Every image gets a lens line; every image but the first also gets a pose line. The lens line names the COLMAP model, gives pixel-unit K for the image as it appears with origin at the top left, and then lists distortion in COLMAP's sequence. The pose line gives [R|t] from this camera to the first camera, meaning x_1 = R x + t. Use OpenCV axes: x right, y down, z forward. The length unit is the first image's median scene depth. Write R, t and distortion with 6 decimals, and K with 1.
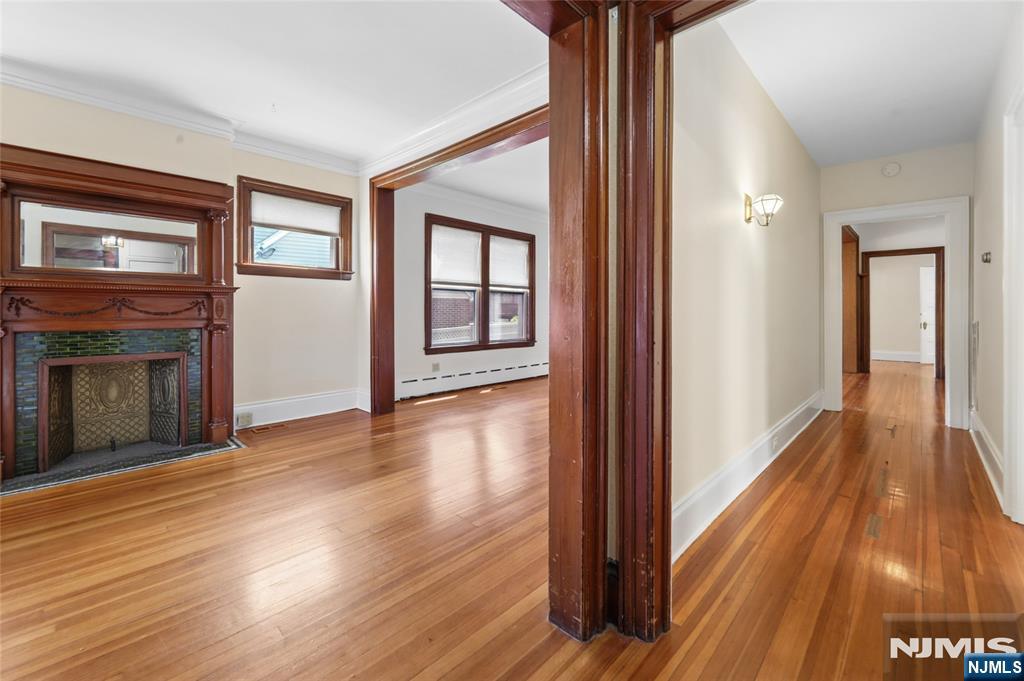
lens RADIAL K [[427.0, 0, 510.6], [0, 427.0, 311.7], [0, 0, 1]] dist [-0.000428, 0.000193]
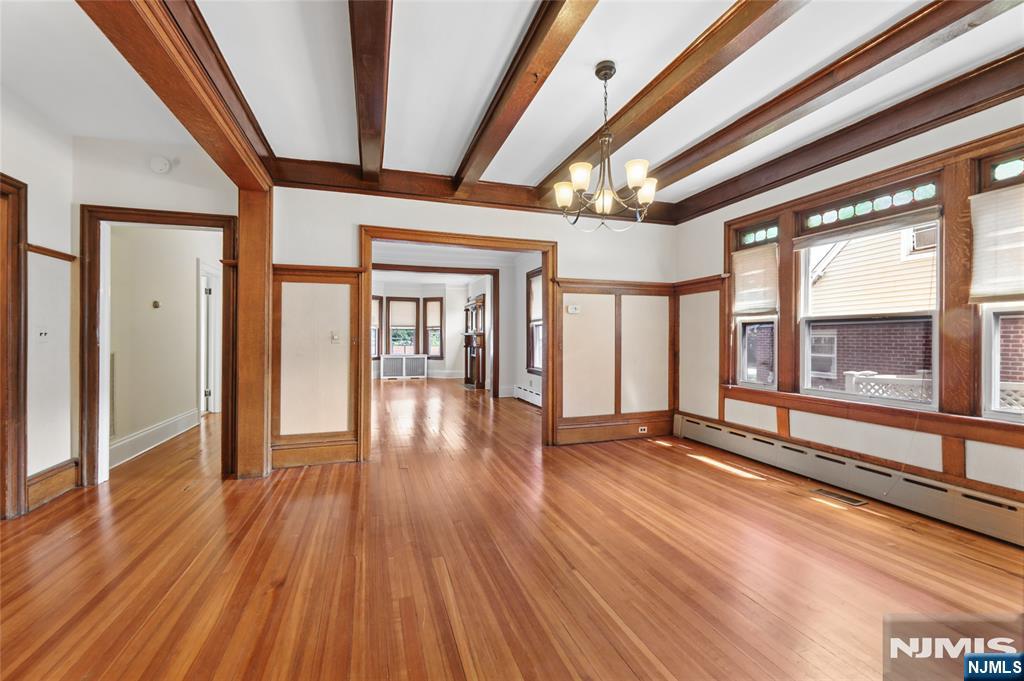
lens RADIAL K [[425.5, 0, 511.8], [0, 425.5, 338.8], [0, 0, 1]] dist [-0.000011, -0.000149]
pose [[-0.465483, -0.009209, -0.885009, 1.254487], [-0.010613, 0.999932, -0.004823, -0.005164], [0.884993, 0.007147, -0.465549, 1.879412]]
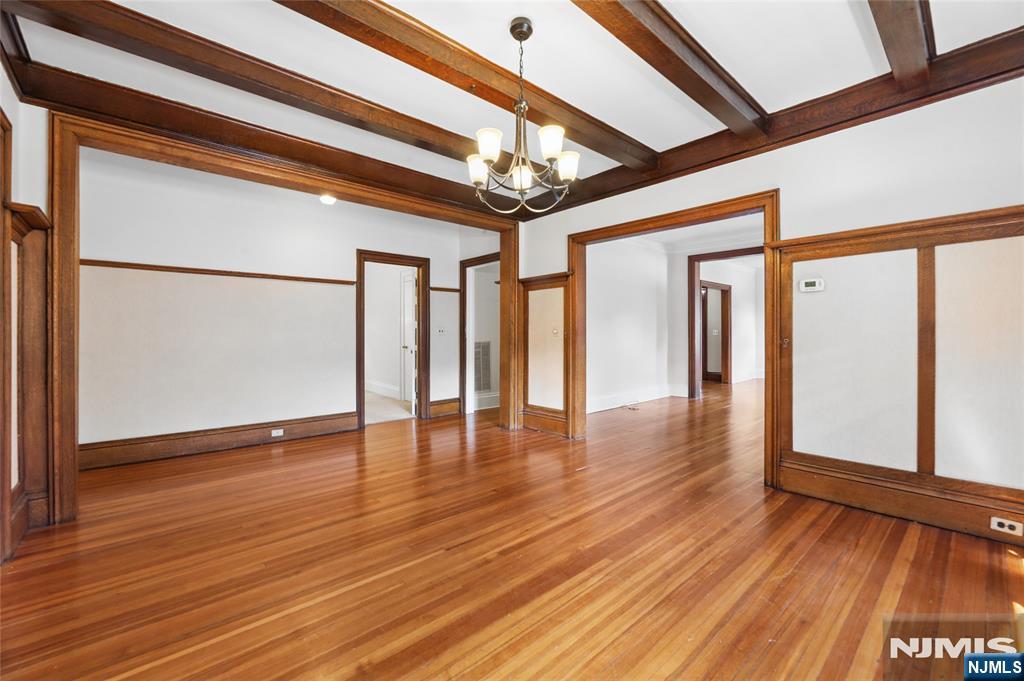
lens RADIAL K [[421.1, 0, 512.2], [0, 421.1, 329.9], [0, 0, 1]] dist [-0.000815, -0.000095]
pose [[-0.997158, -0.005034, 0.075174, 0.703481], [-0.005116, 0.999987, -0.000901, -0.011151], [-0.075169, -0.001283, -0.997170, 2.201583]]
